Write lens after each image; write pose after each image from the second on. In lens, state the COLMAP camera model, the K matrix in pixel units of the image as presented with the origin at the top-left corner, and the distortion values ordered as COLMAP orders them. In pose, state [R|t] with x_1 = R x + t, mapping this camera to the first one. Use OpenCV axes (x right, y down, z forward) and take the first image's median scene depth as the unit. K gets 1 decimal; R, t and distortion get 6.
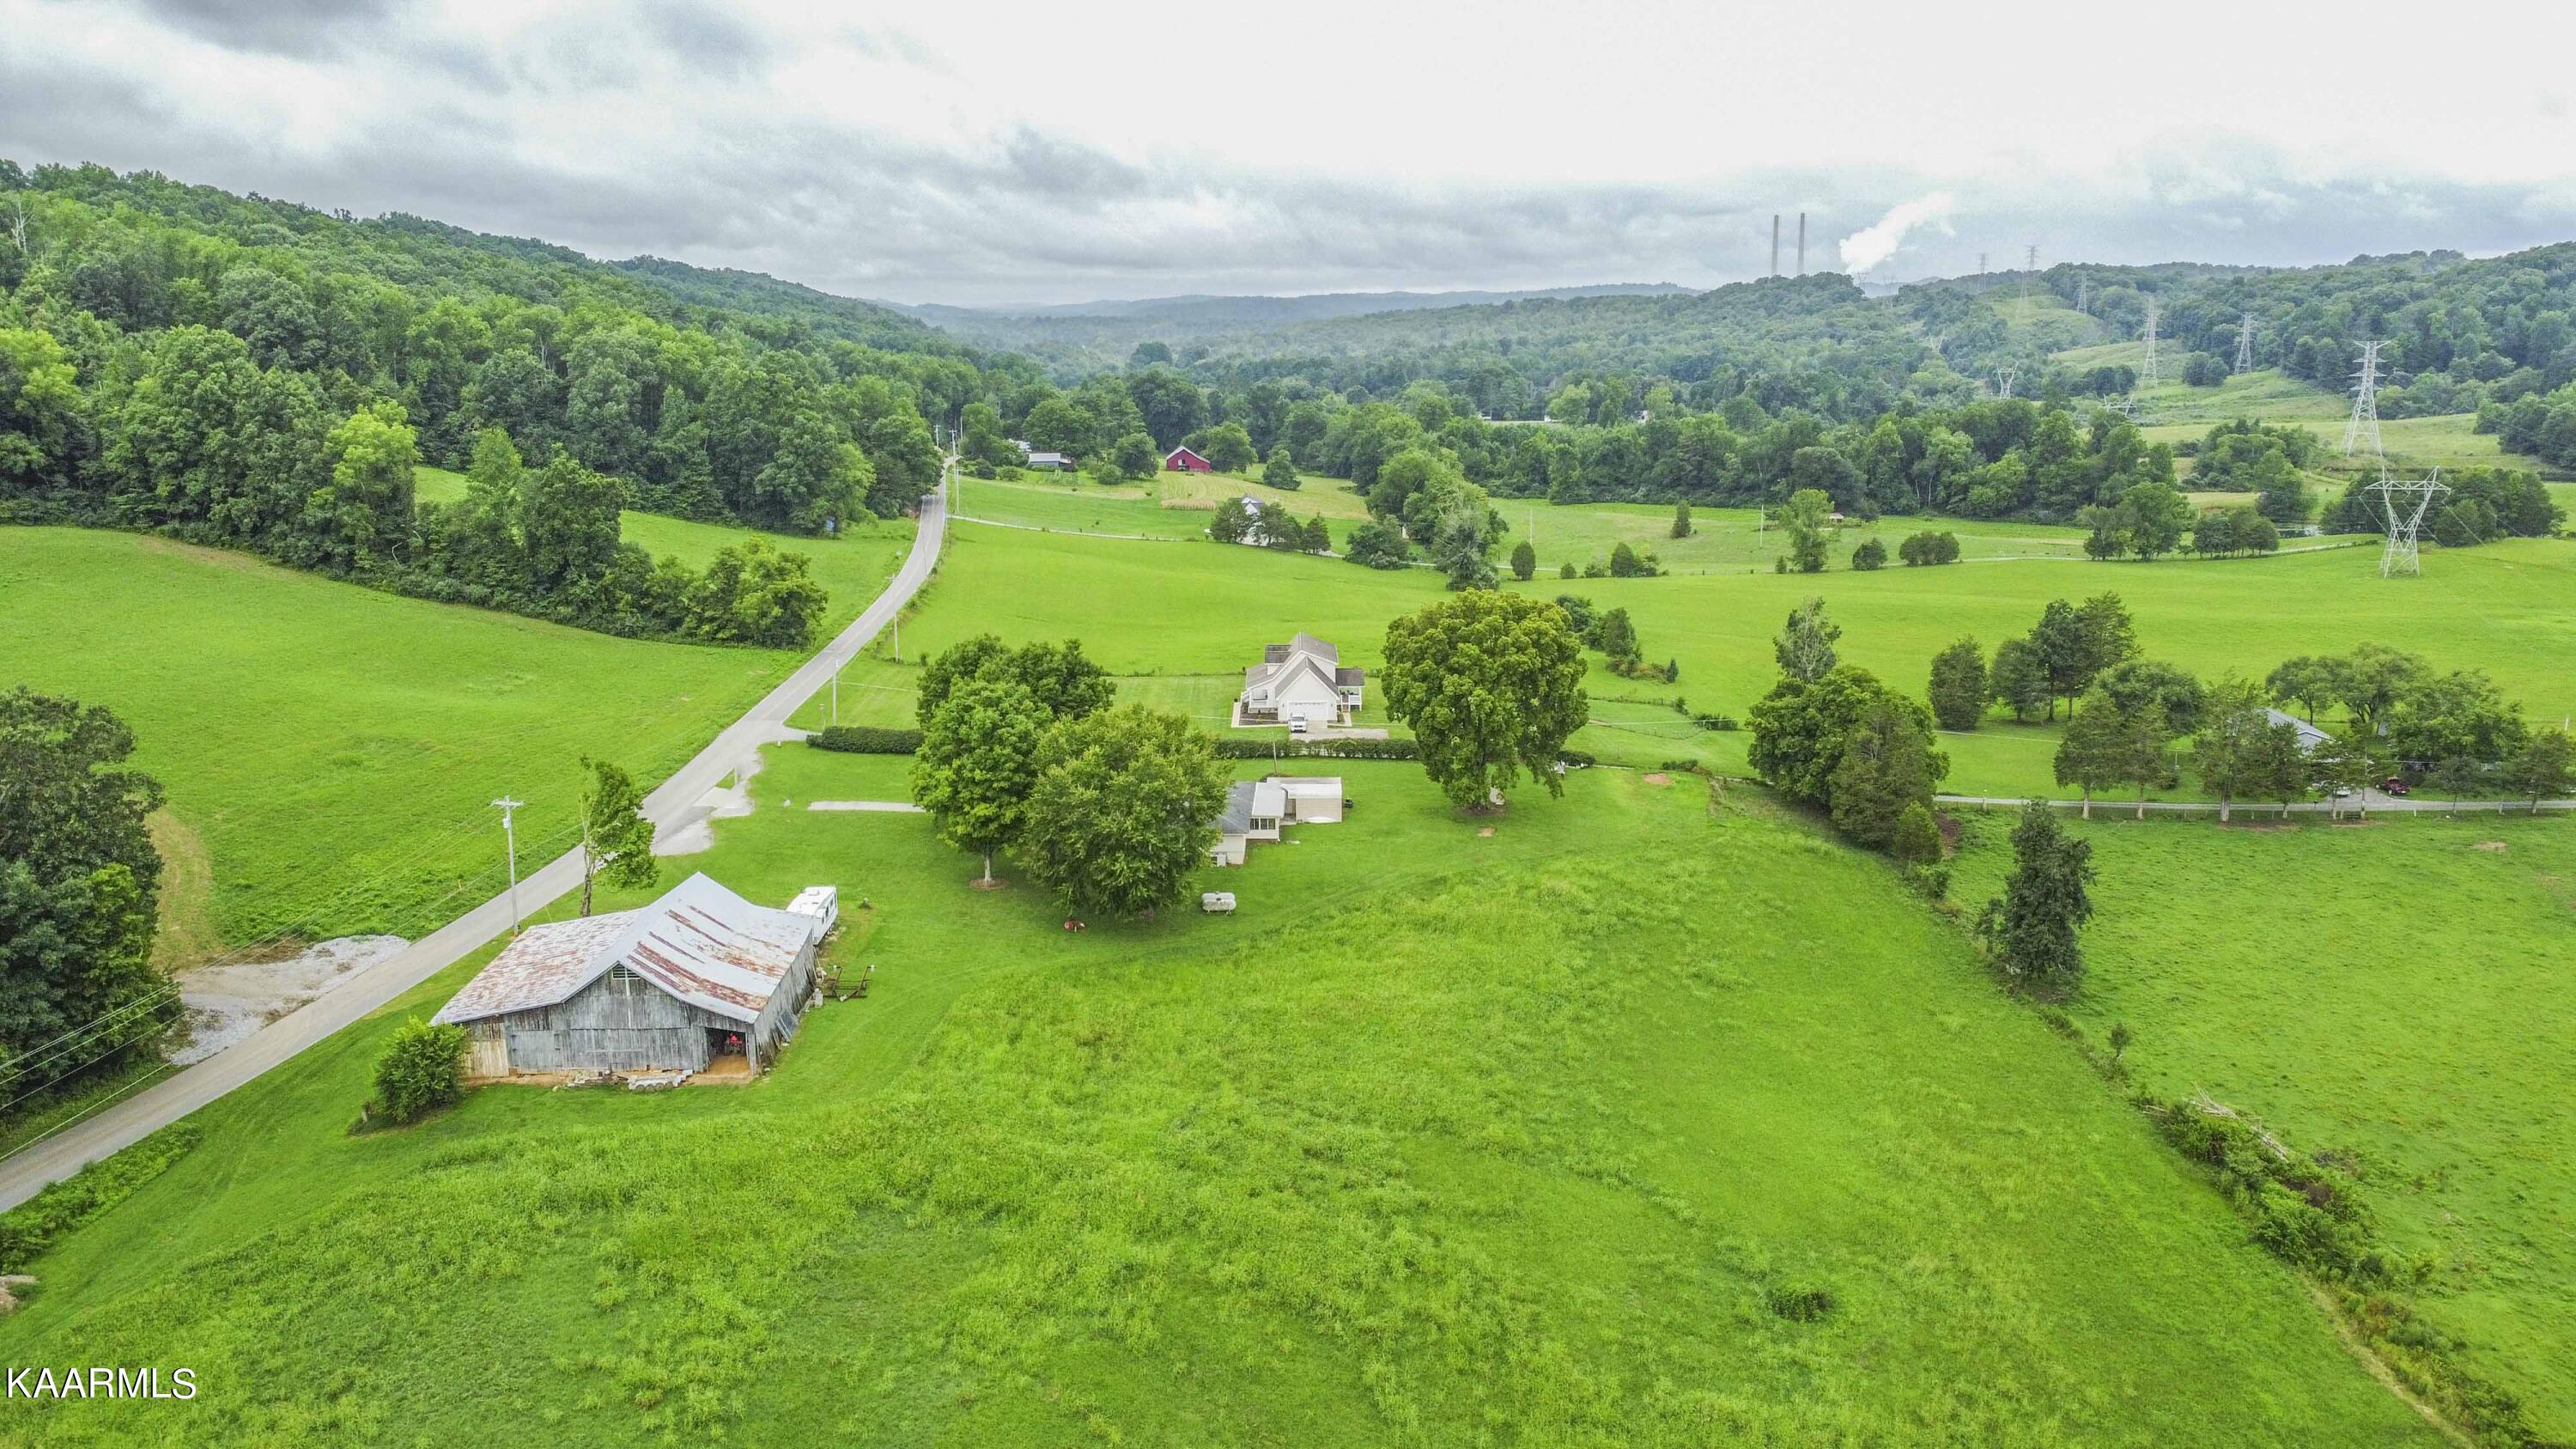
lens RADIAL K [[1940.6, 0, 1286.3], [0, 1940.6, 721.2], [0, 0, 1]] dist [0.014331, -0.017082]
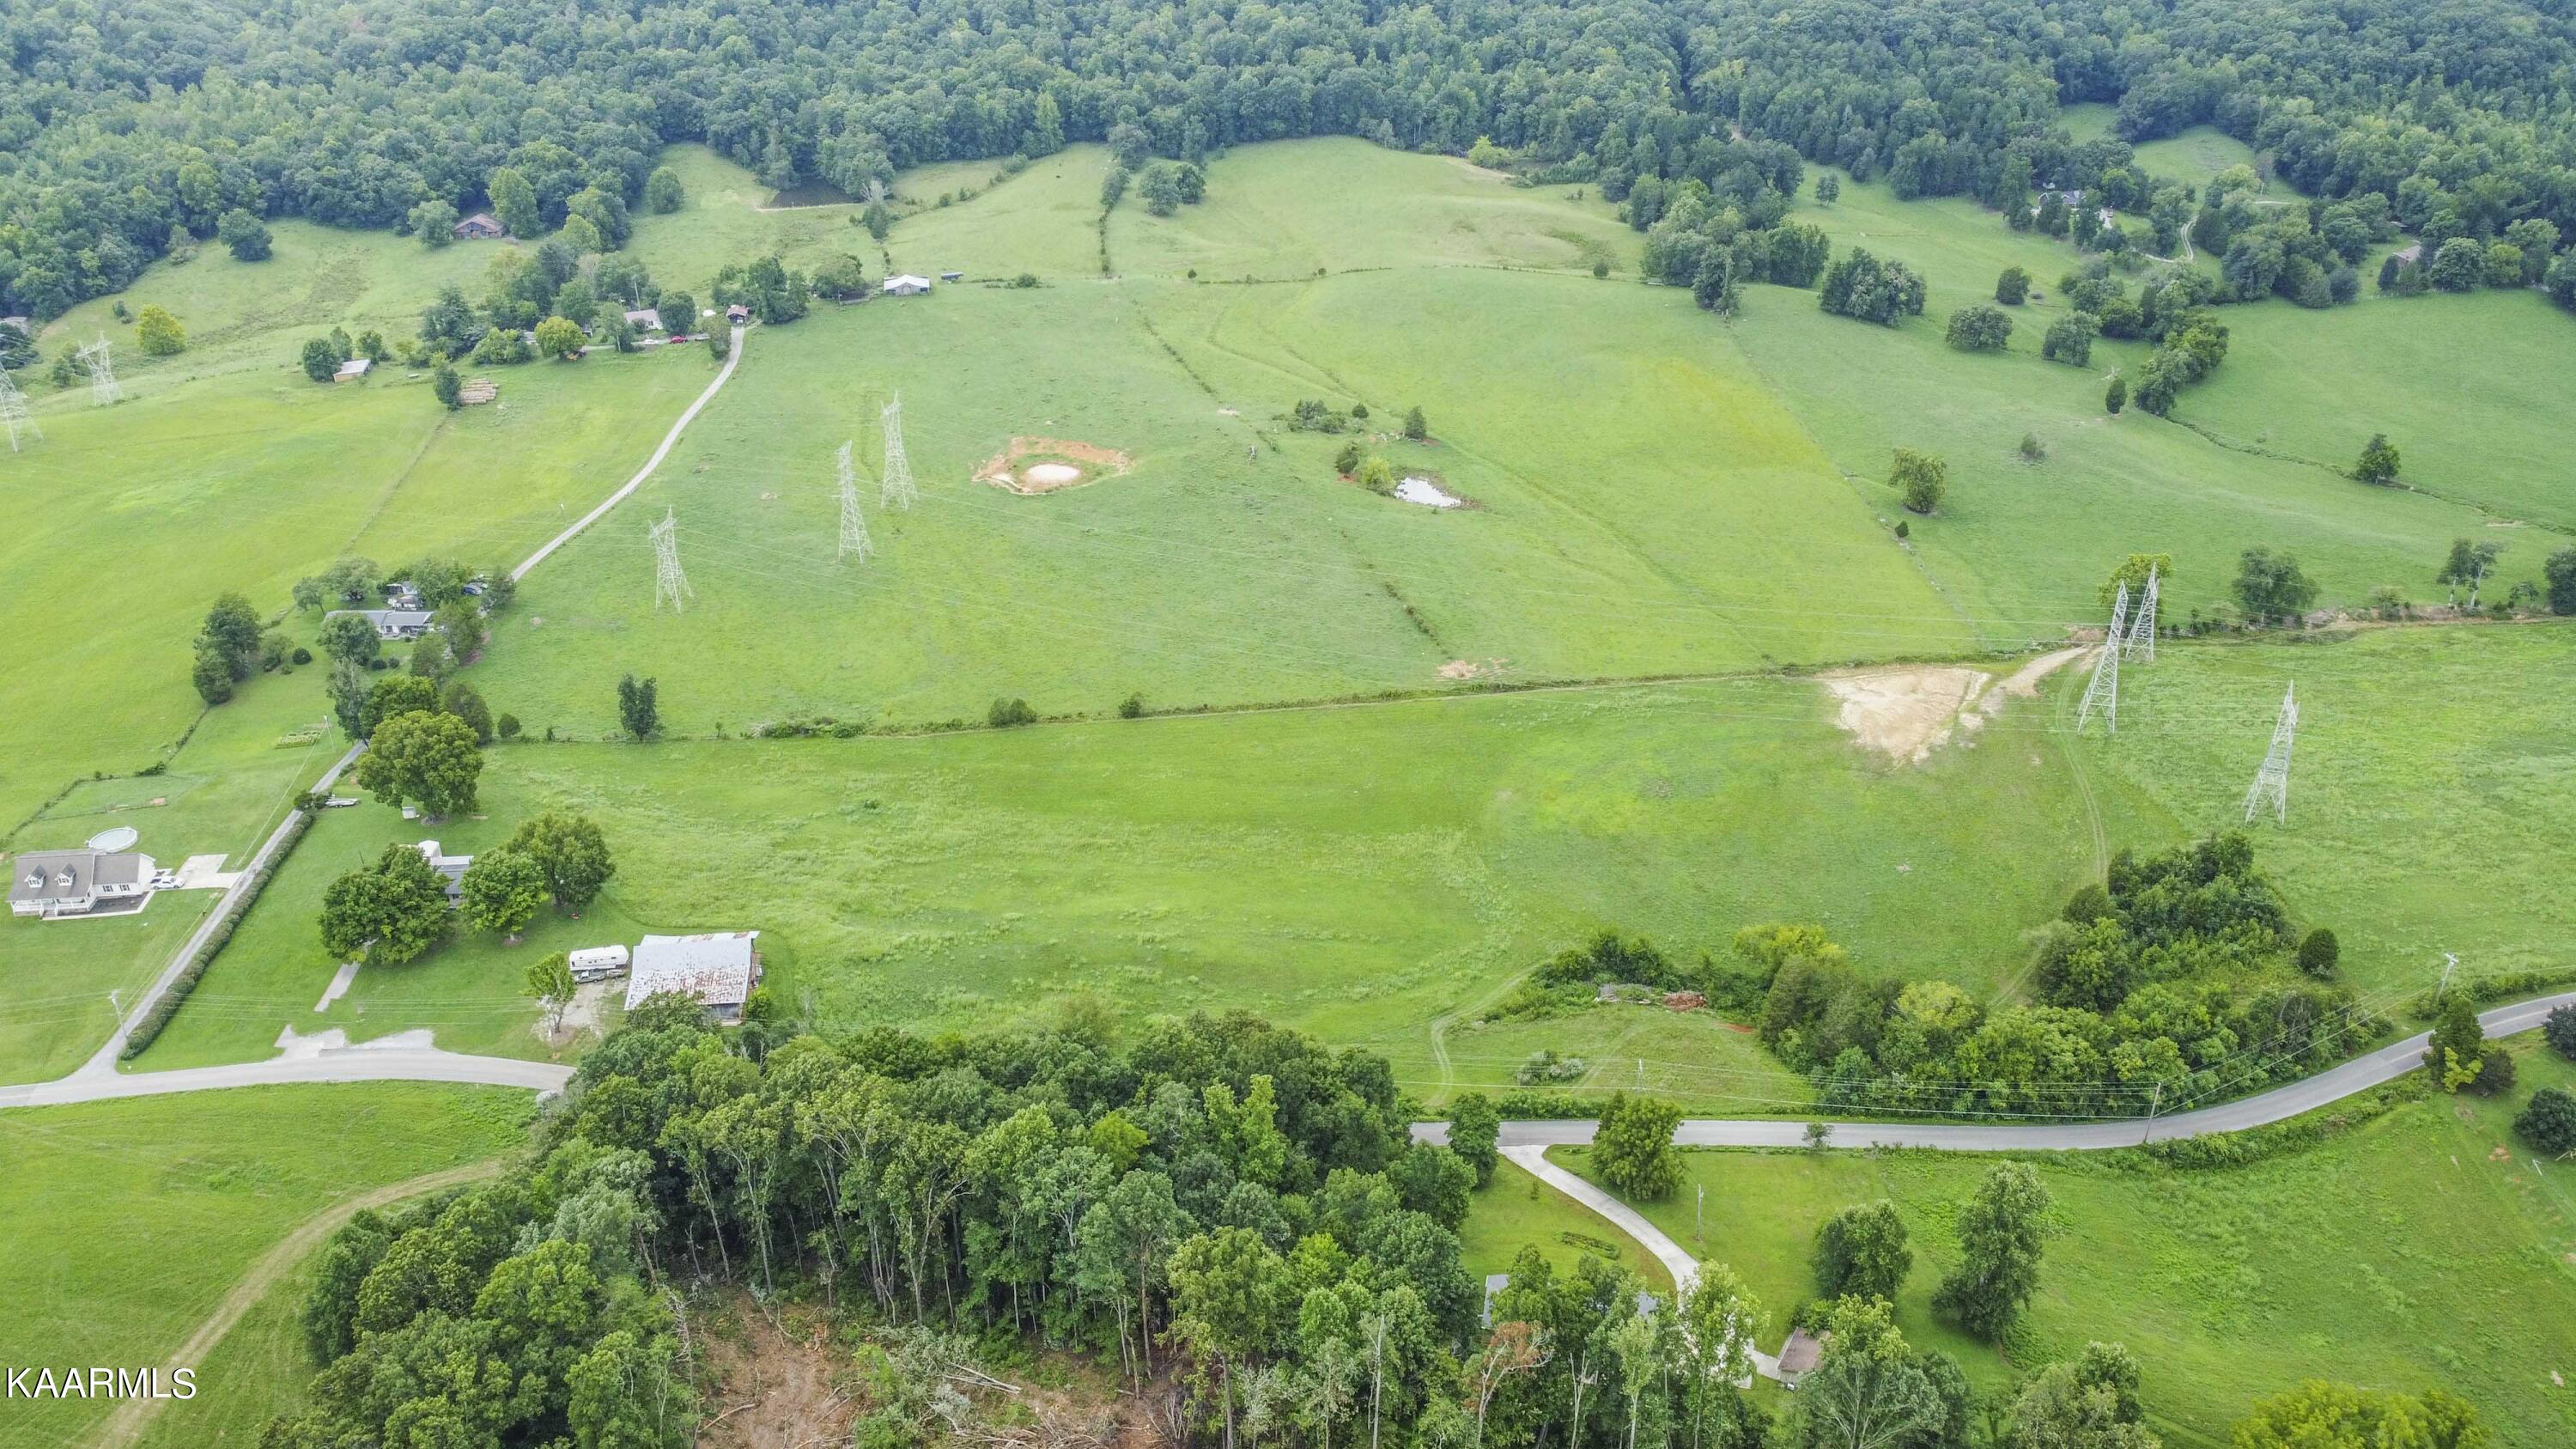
lens RADIAL K [[1940.6, 0, 1282.5], [0, 1940.6, 720.1], [0, 0, 1]] dist [0.014331, -0.017082]
pose [[-0.096203, -0.467481, 0.878753, -1.206340], [0.215872, 0.852036, 0.476901, -0.575498], [-0.971671, 0.235578, 0.018947, 0.074853]]
